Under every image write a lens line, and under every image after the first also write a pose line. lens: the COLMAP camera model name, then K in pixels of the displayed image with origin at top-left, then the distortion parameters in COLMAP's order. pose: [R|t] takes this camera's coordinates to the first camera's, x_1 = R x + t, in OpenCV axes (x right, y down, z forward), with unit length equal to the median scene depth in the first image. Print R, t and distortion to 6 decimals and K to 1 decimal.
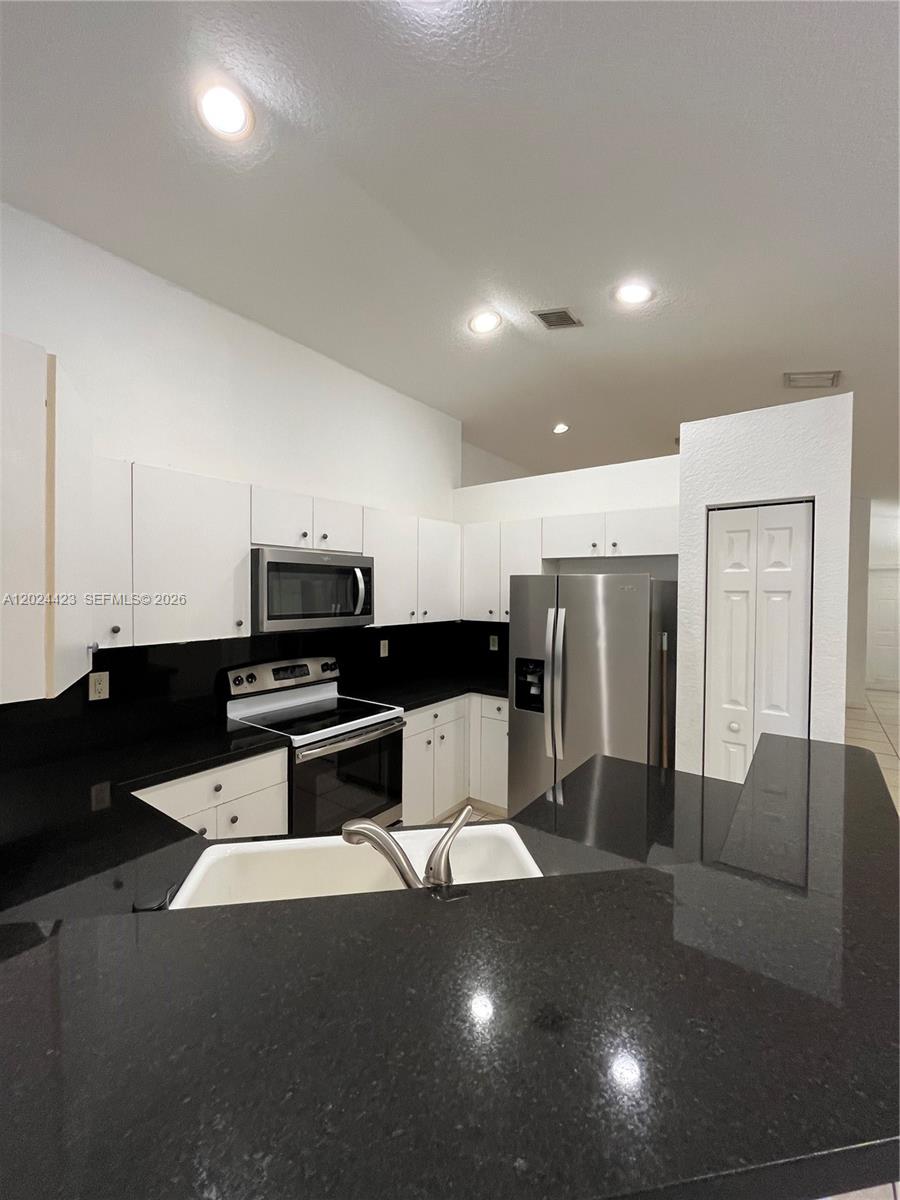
lens RADIAL K [[488.7, 0, 448.6], [0, 488.7, 598.8], [0, 0, 1]] dist [-0.002356, 0.000563]
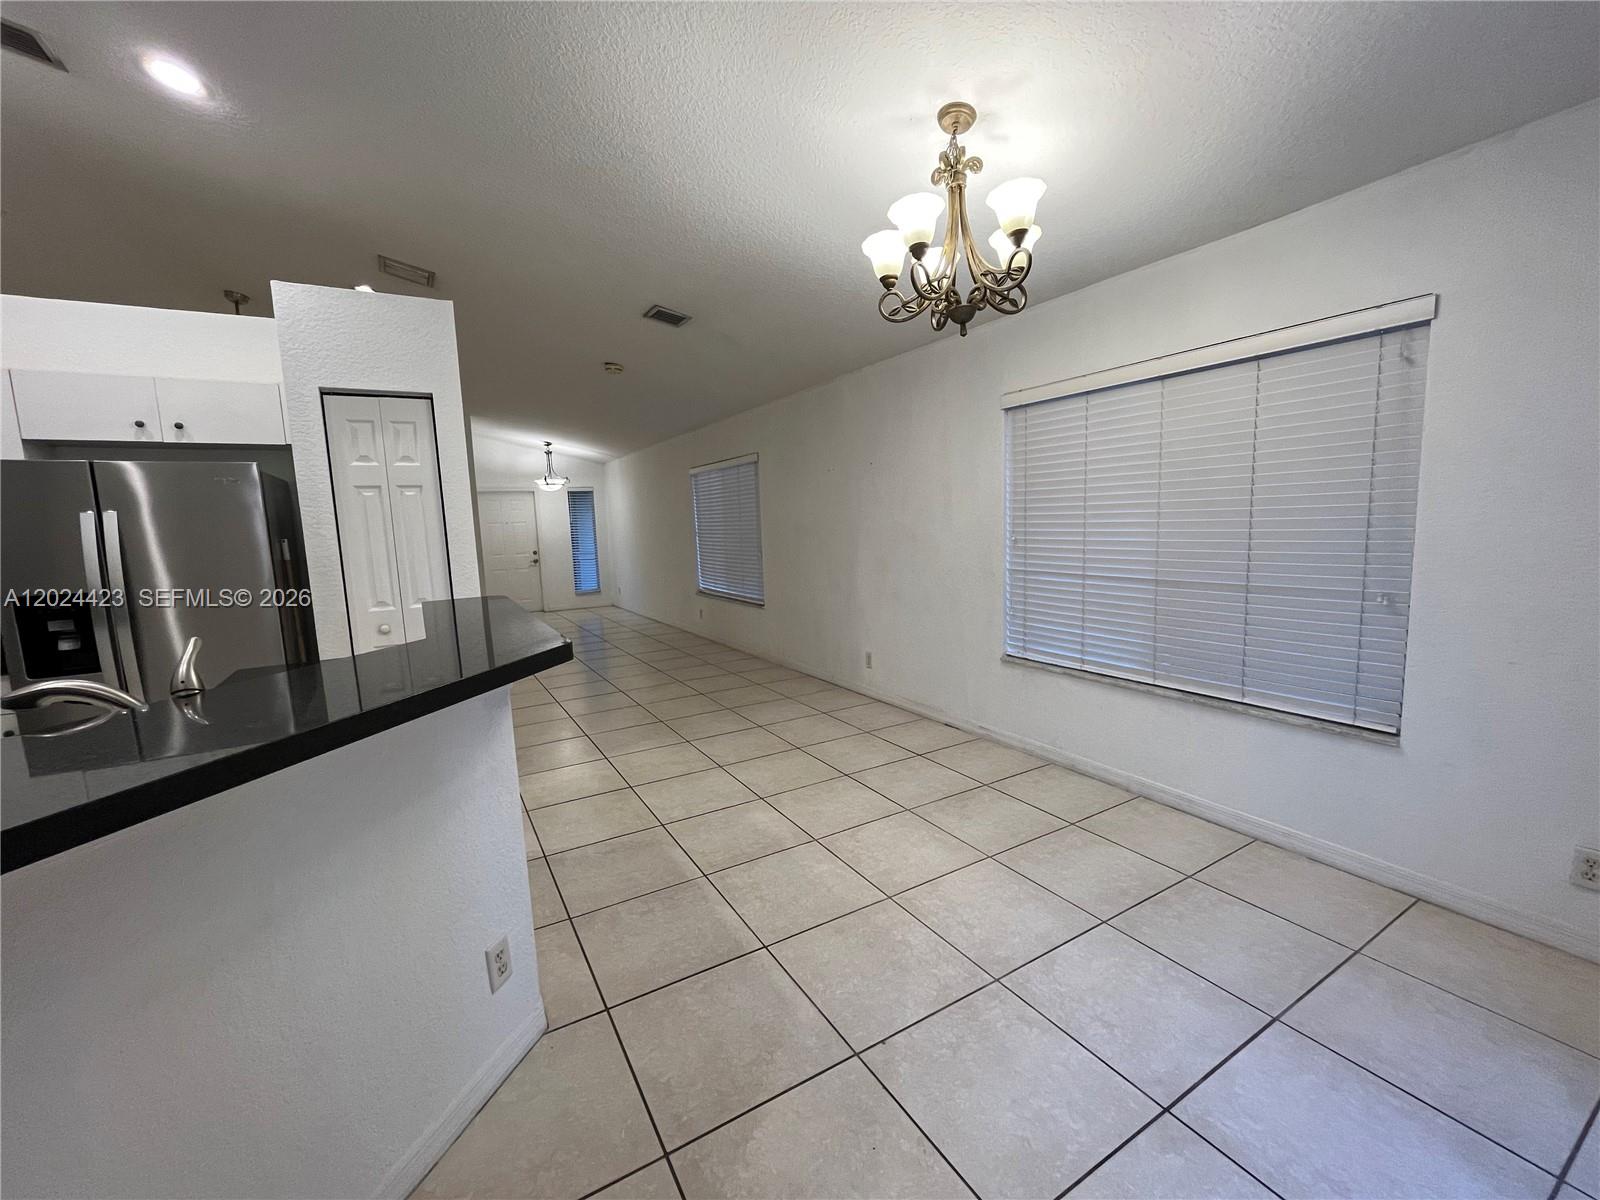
lens RADIAL K [[651.7, 0, 794.3], [0, 651.7, 601.5], [0, 0, 1]] dist [-0.002356, 0.000563]
pose [[0.395651, -0.136307, 0.908229, -0.235299], [0.055809, 0.990665, 0.124367, 0.086927], [-0.916704, 0.001481, 0.399565, -0.235773]]
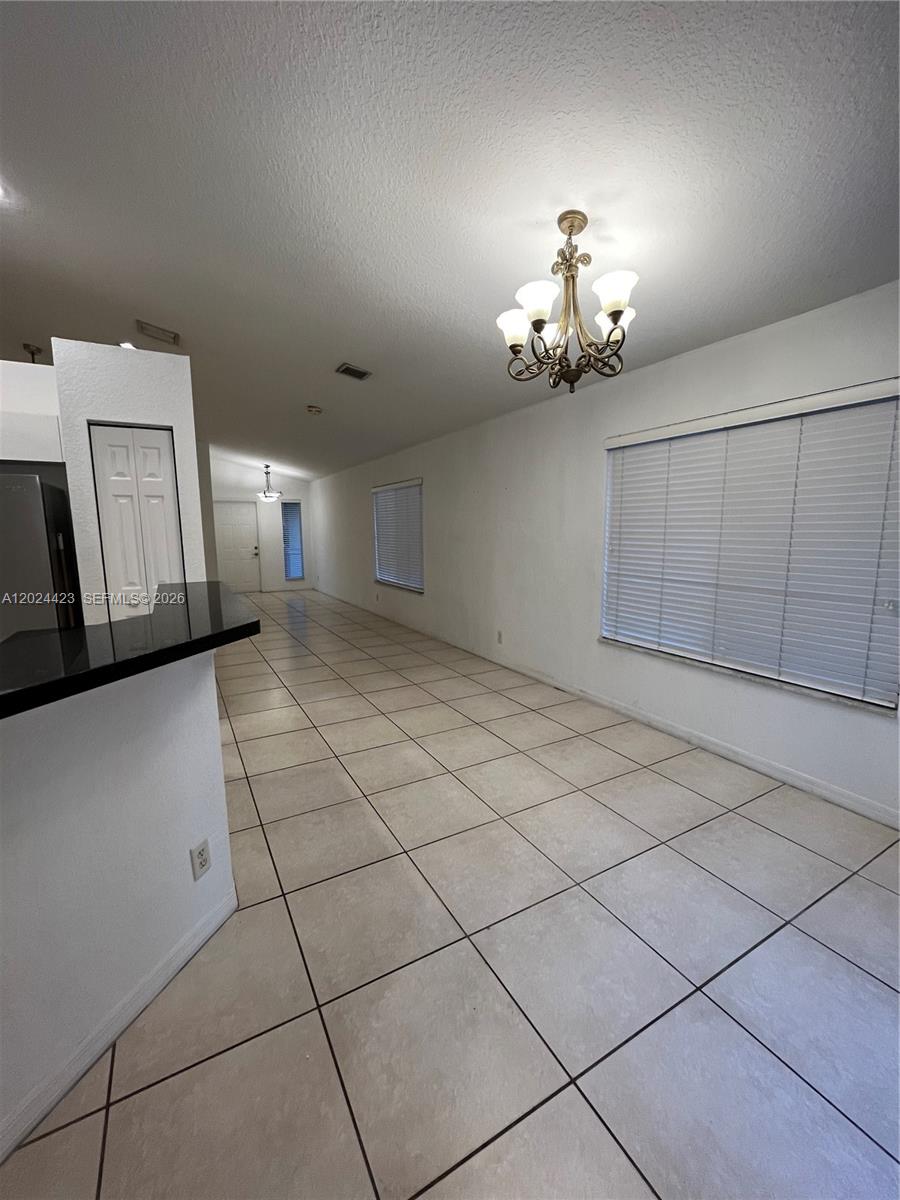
lens RADIAL K [[488.7, 0, 446.3], [0, 488.7, 598.7], [0, 0, 1]] dist [-0.002356, 0.000563]
pose [[0.412222, -0.141174, 0.900080, -0.213356], [0.027852, 0.989413, 0.142430, 0.083702], [-0.910658, -0.033644, 0.411789, -0.257018]]
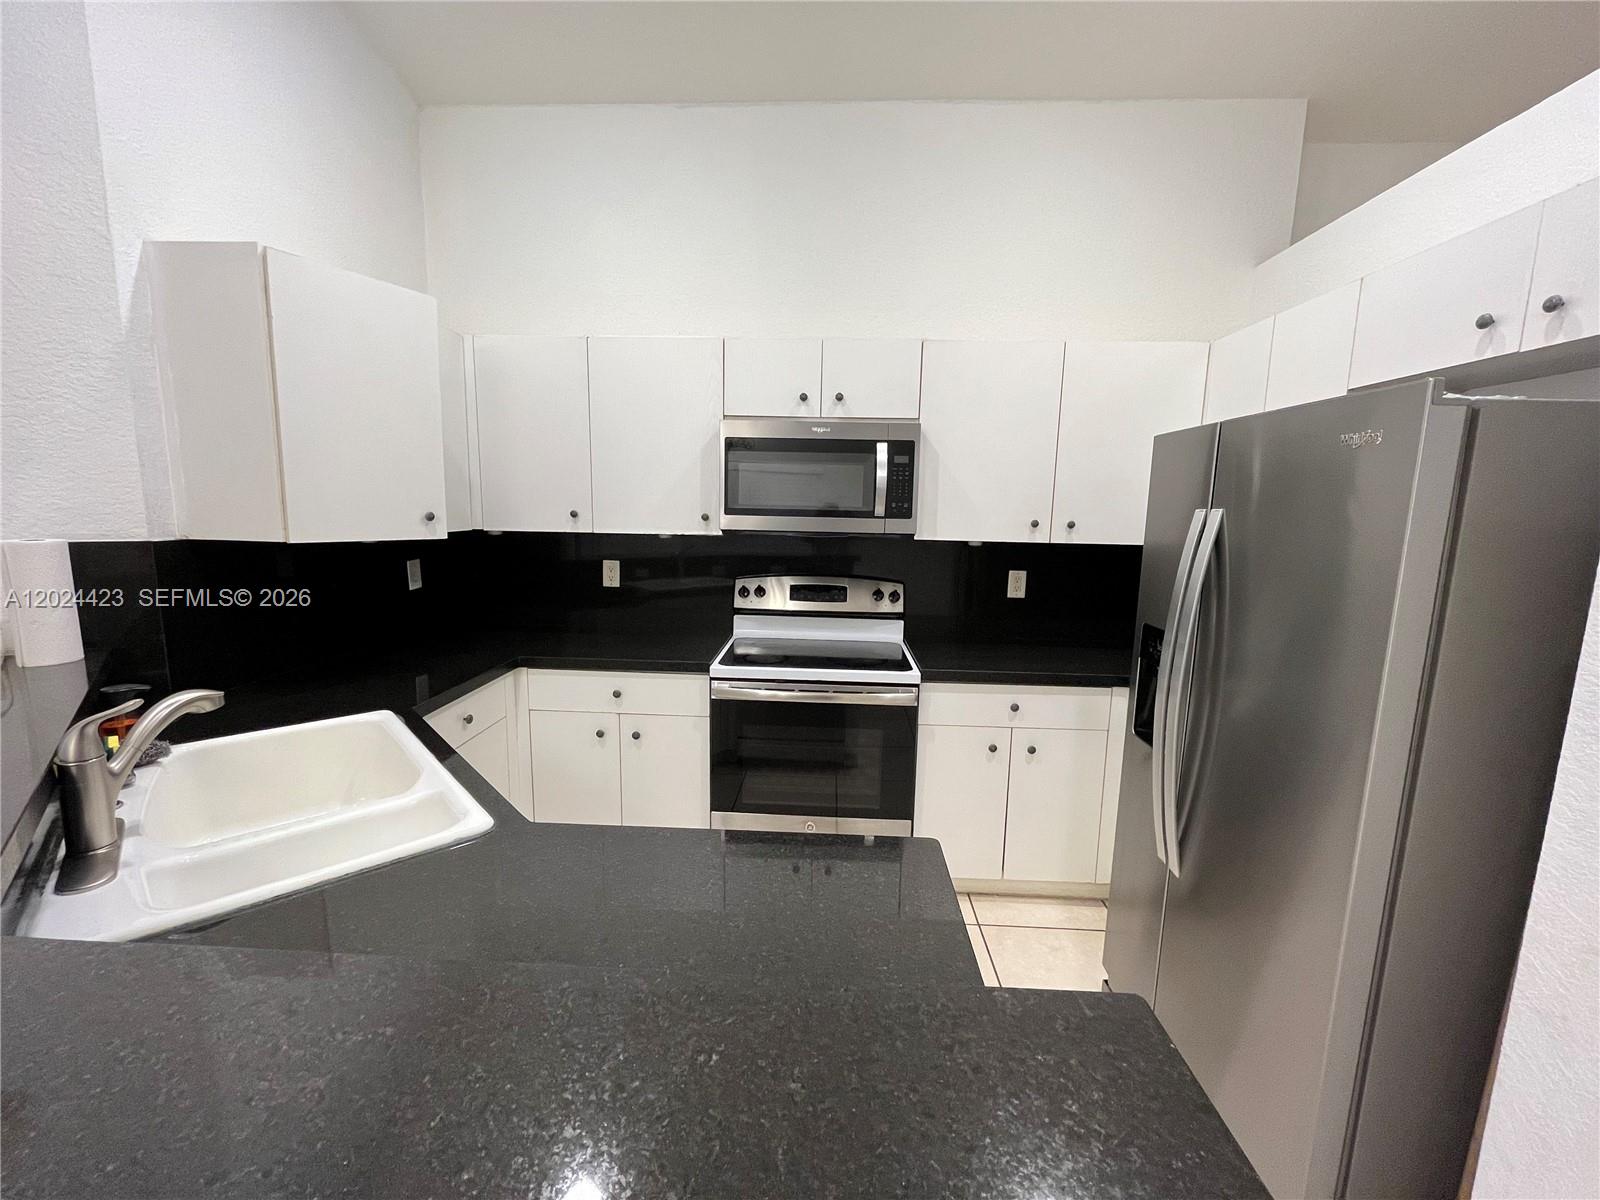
lens RADIAL K [[651.7, 0, 802.1], [0, 651.7, 600.2], [0, 0, 1]] dist [-0.002356, 0.000563]
pose [[0.558988, 0.125141, -0.819678, 0.495270], [-0.033083, 0.991125, 0.128754, 0.036749], [0.828516, -0.044855, 0.558167, 0.452110]]
